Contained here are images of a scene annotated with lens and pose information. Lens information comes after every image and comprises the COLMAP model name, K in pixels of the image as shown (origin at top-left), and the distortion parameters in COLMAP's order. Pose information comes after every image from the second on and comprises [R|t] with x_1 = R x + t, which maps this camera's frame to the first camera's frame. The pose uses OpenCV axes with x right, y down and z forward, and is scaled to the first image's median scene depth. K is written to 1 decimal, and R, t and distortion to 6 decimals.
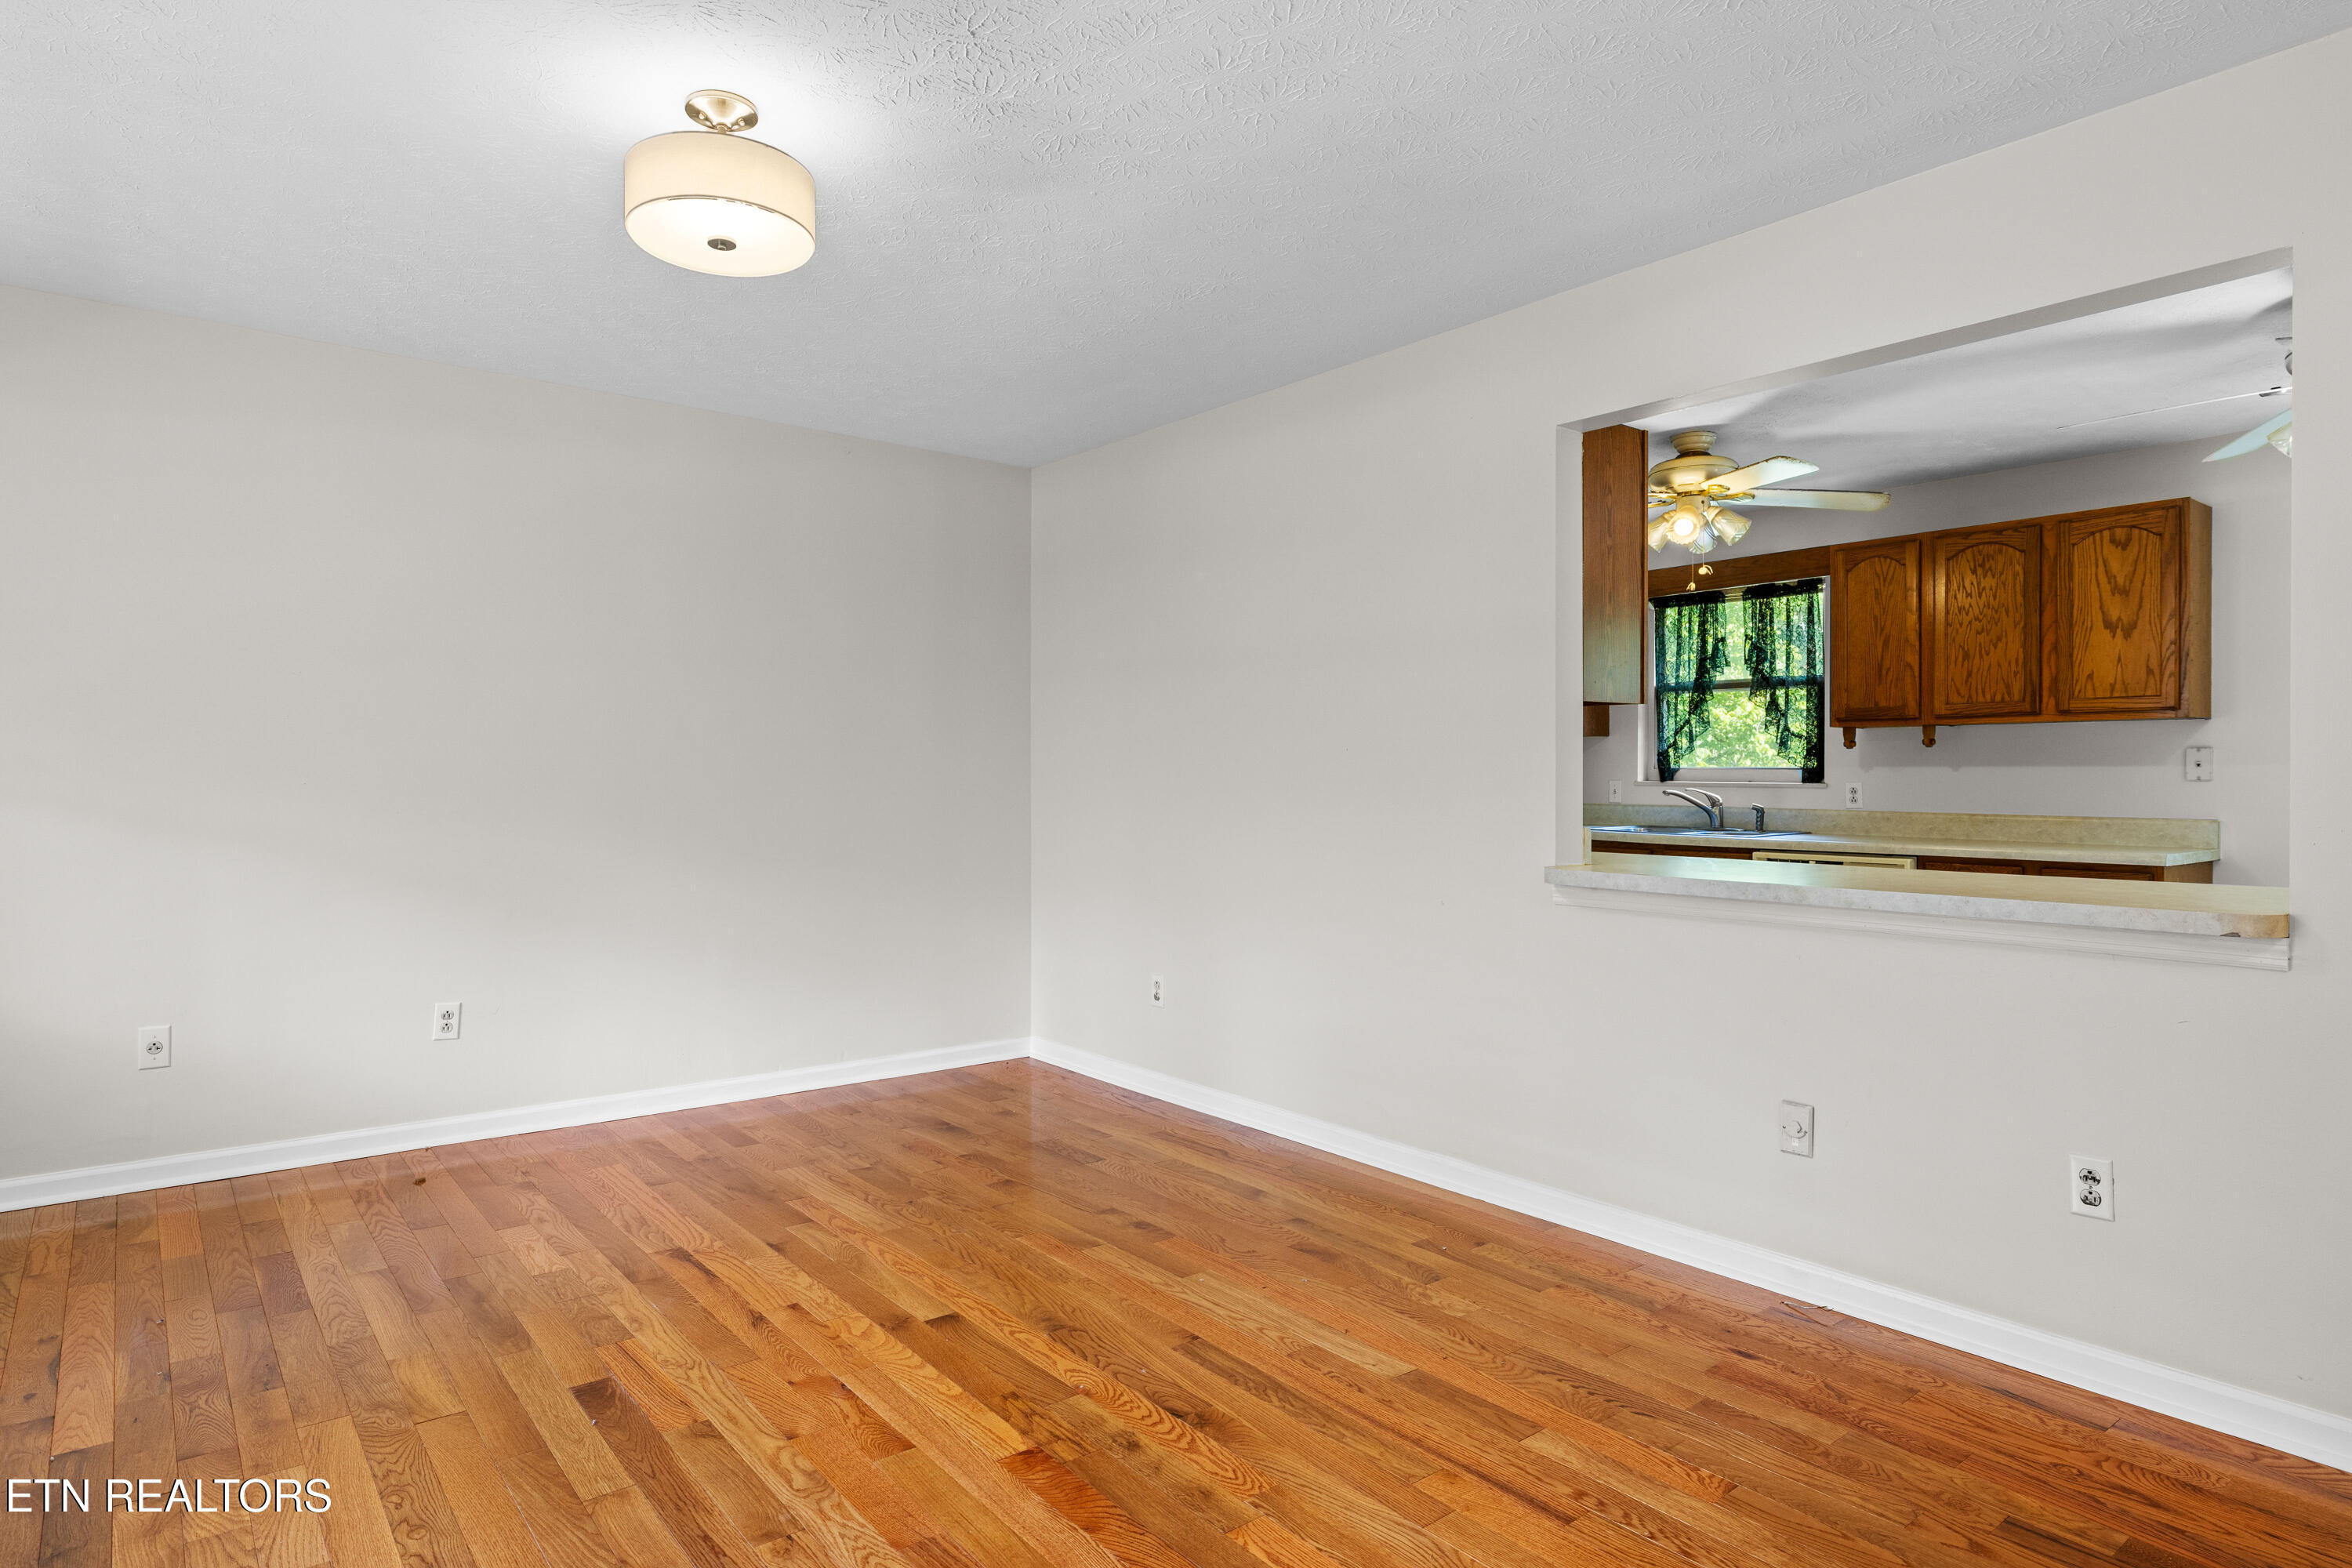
lens RADIAL K [[1305.6, 0, 1161.9], [0, 1305.6, 784.4], [0, 0, 1]] dist [-0.008532, -0.003435]
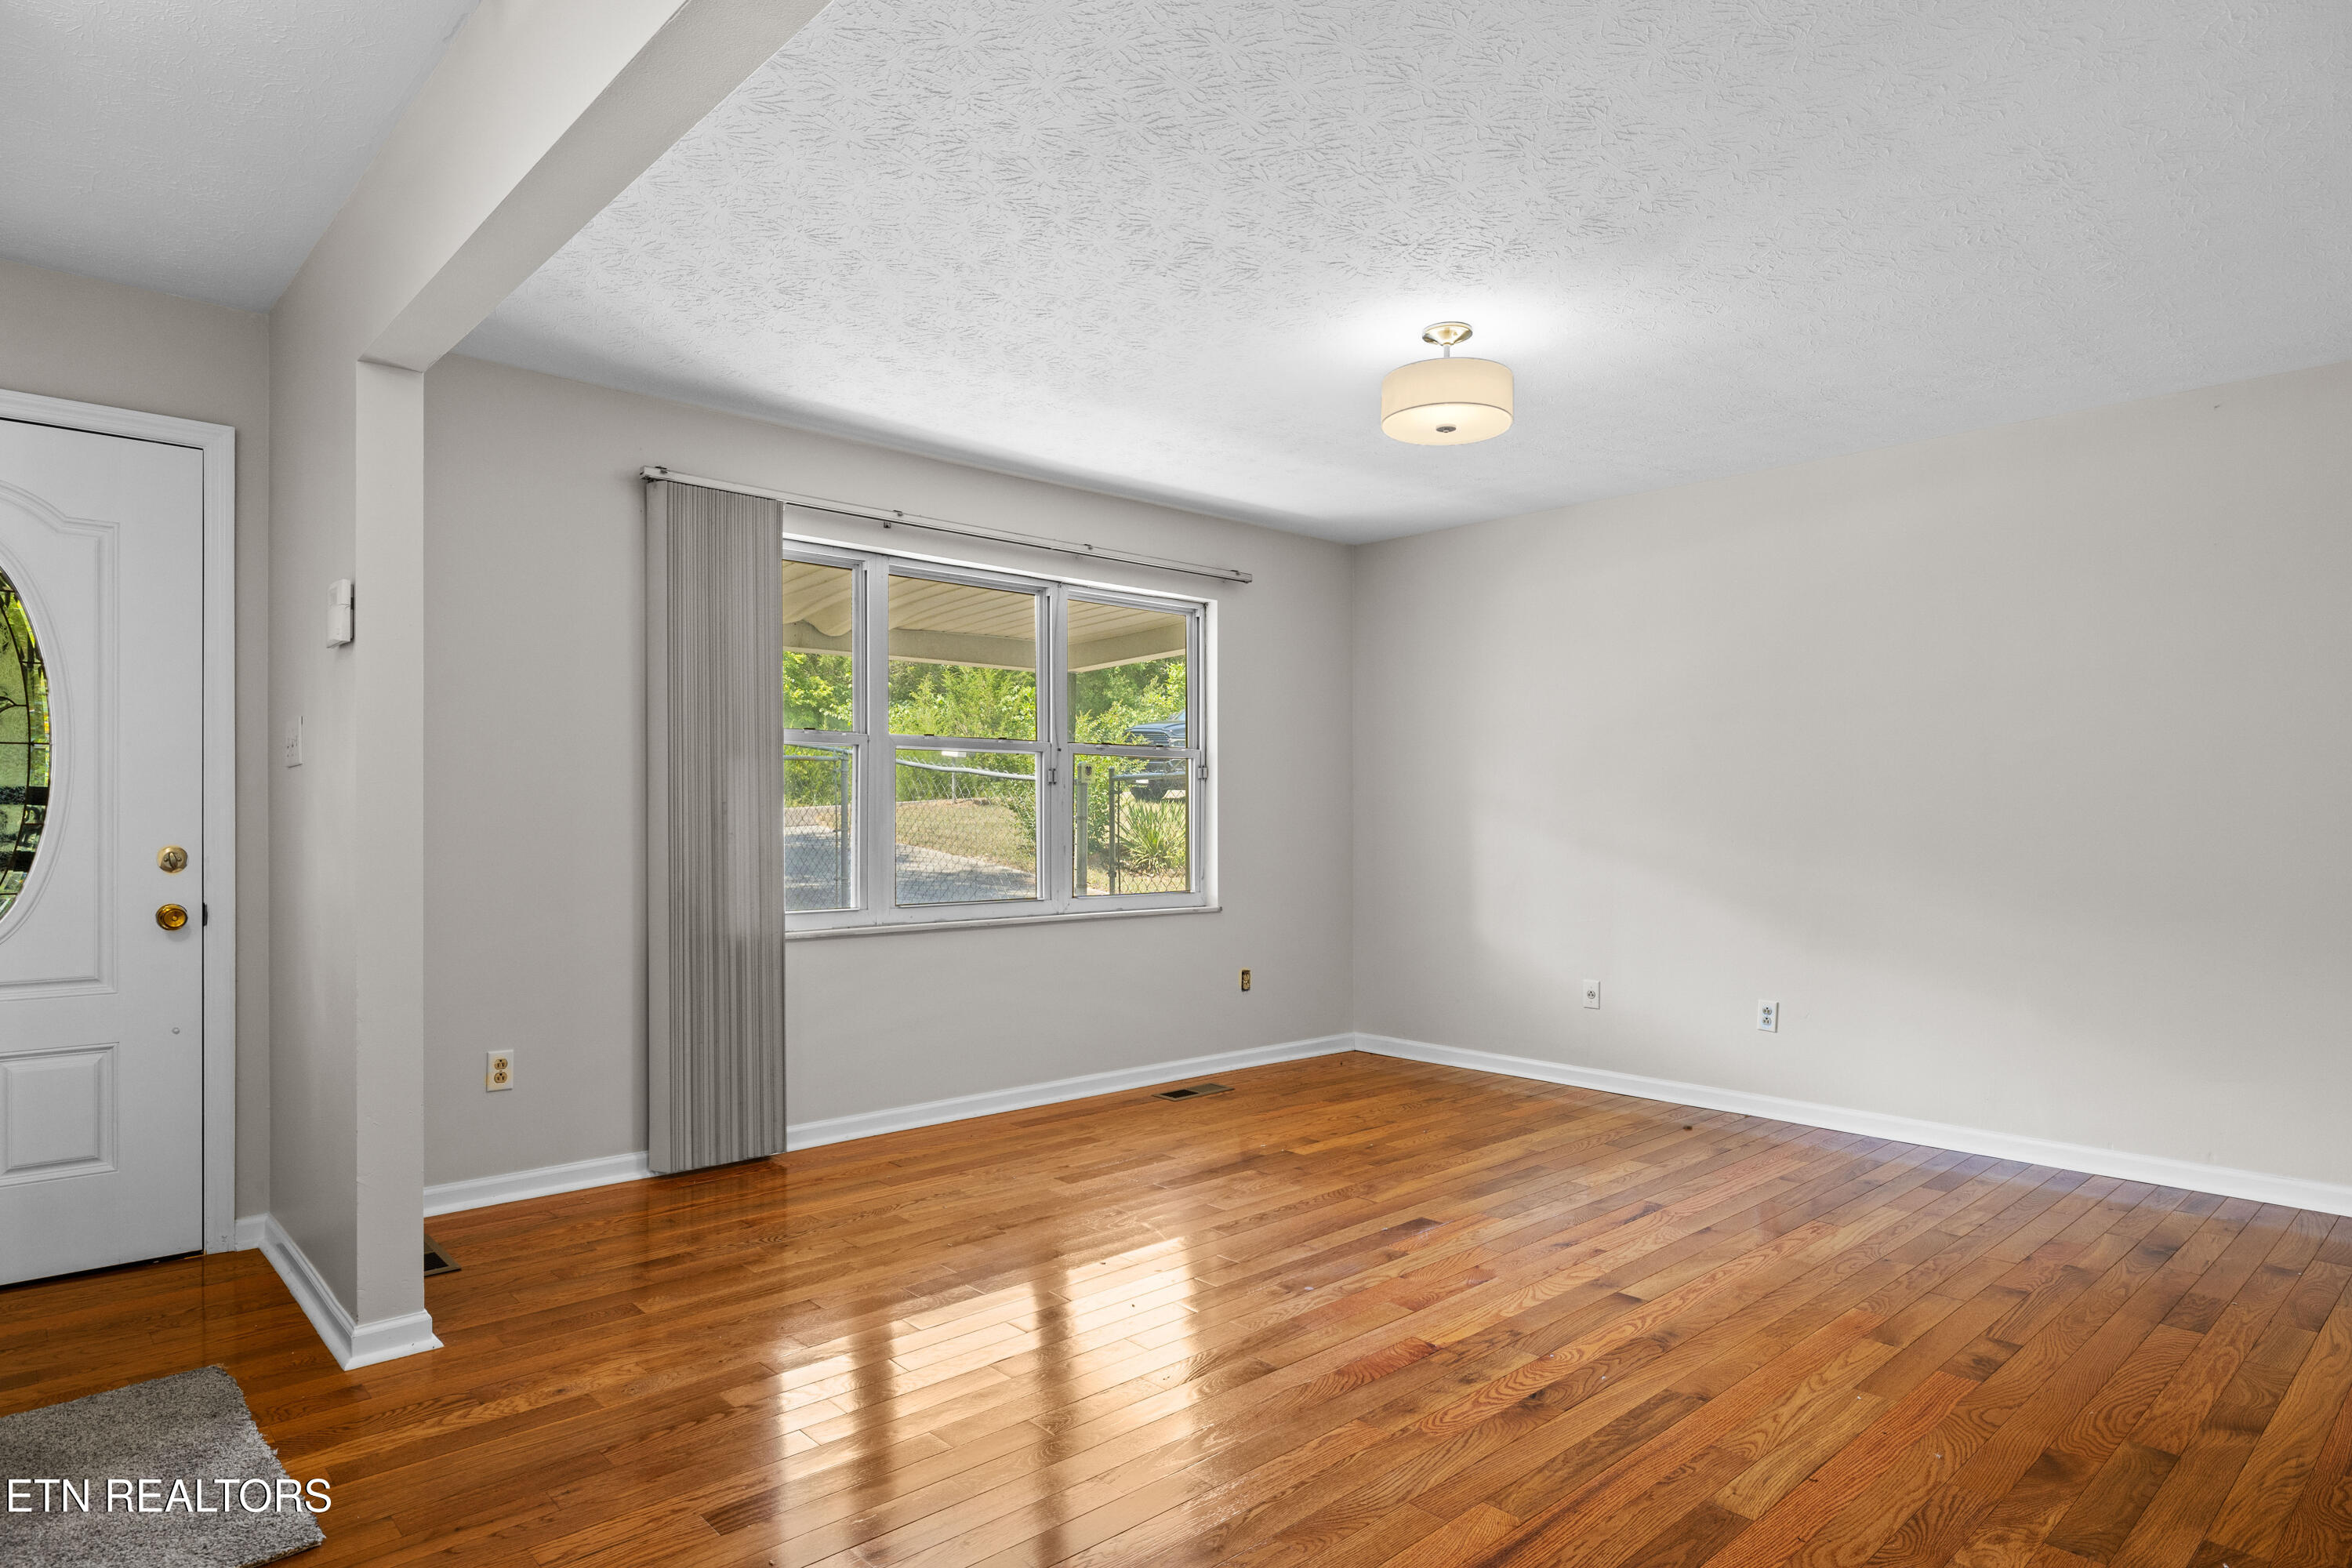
lens RADIAL K [[1305.6, 0, 1160.6], [0, 1305.6, 831.4], [0, 0, 1]] dist [-0.008532, -0.003435]
pose [[0.071232, 0.009608, -0.997414, 0.616161], [-0.004388, 0.999947, 0.009319, 0.001194], [0.997450, 0.003712, 0.071270, 0.349271]]
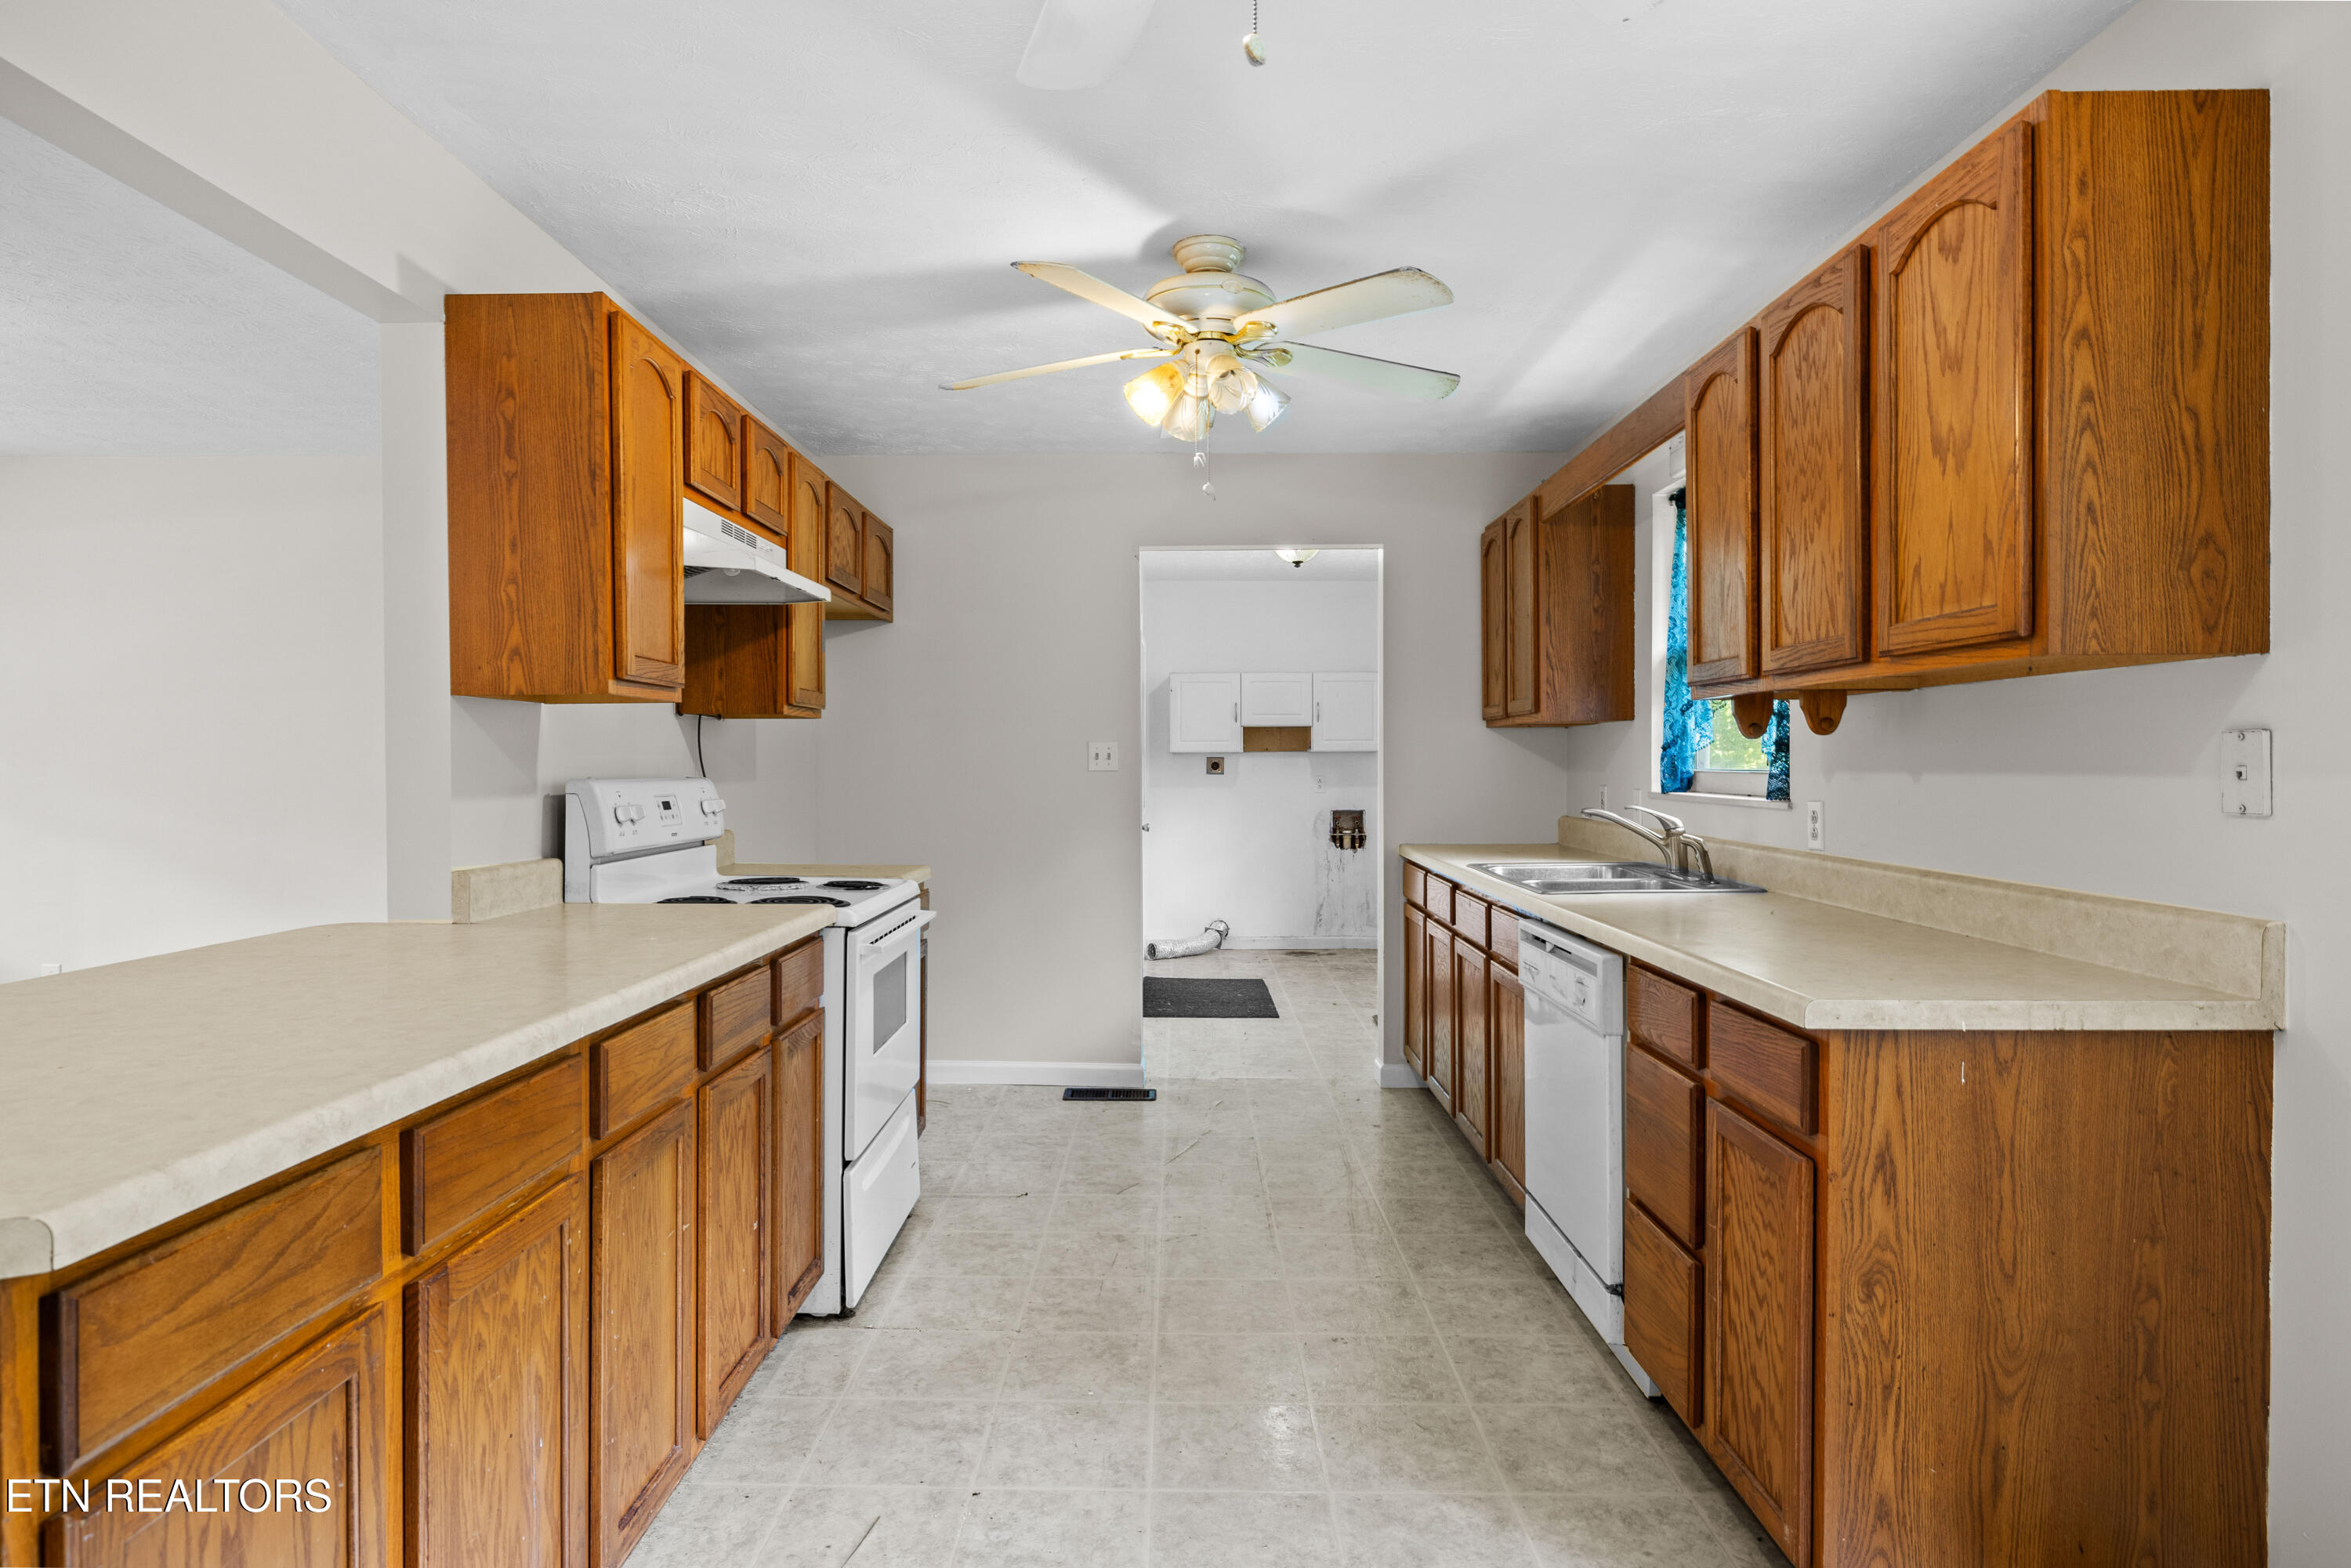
lens RADIAL K [[1305.0, 0, 1166.1], [0, 1305.0, 776.0], [0, 0, 1]] dist [-0.008532, -0.003435]
pose [[0.776846, 0.000514, -0.629691, 0.882285], [0.001301, 0.999996, 0.002422, -0.018013], [0.629690, -0.002700, 0.776842, 0.561462]]
